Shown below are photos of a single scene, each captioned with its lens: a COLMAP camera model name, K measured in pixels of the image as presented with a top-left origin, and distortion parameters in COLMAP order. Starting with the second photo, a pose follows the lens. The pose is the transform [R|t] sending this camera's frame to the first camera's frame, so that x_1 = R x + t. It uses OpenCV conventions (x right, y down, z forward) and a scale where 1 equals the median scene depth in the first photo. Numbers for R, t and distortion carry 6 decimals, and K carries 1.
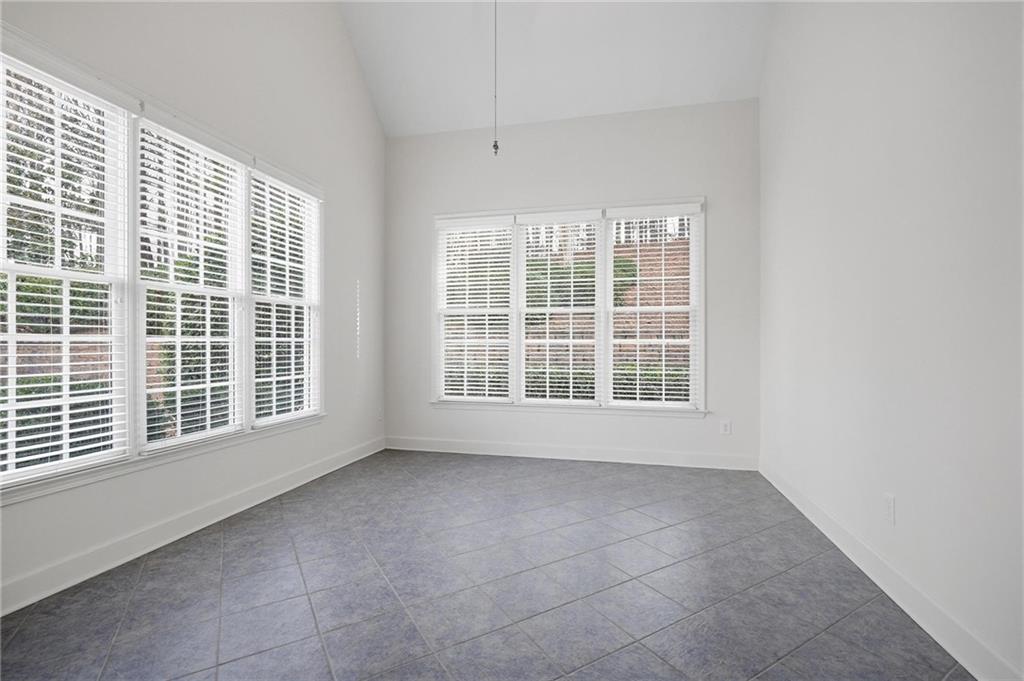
lens RADIAL K [[462.5, 0, 515.6], [0, 462.5, 346.8], [0, 0, 1]] dist [0.001203, -0.000153]
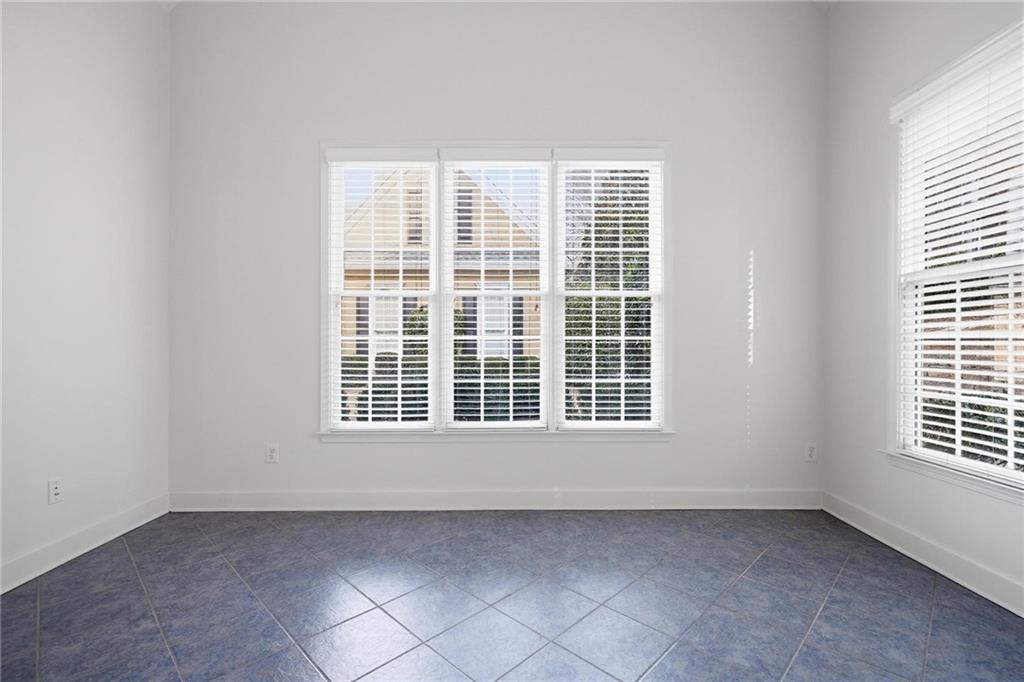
lens RADIAL K [[459.9, 0, 512.0], [0, 459.9, 341.0], [0, 0, 1]] dist [-0.001864, -0.000353]
pose [[0.239562, -0.003273, -0.970876, 0.325520], [-0.008462, 0.999949, -0.005459, -0.002126], [0.970844, 0.009523, 0.239522, 0.639607]]
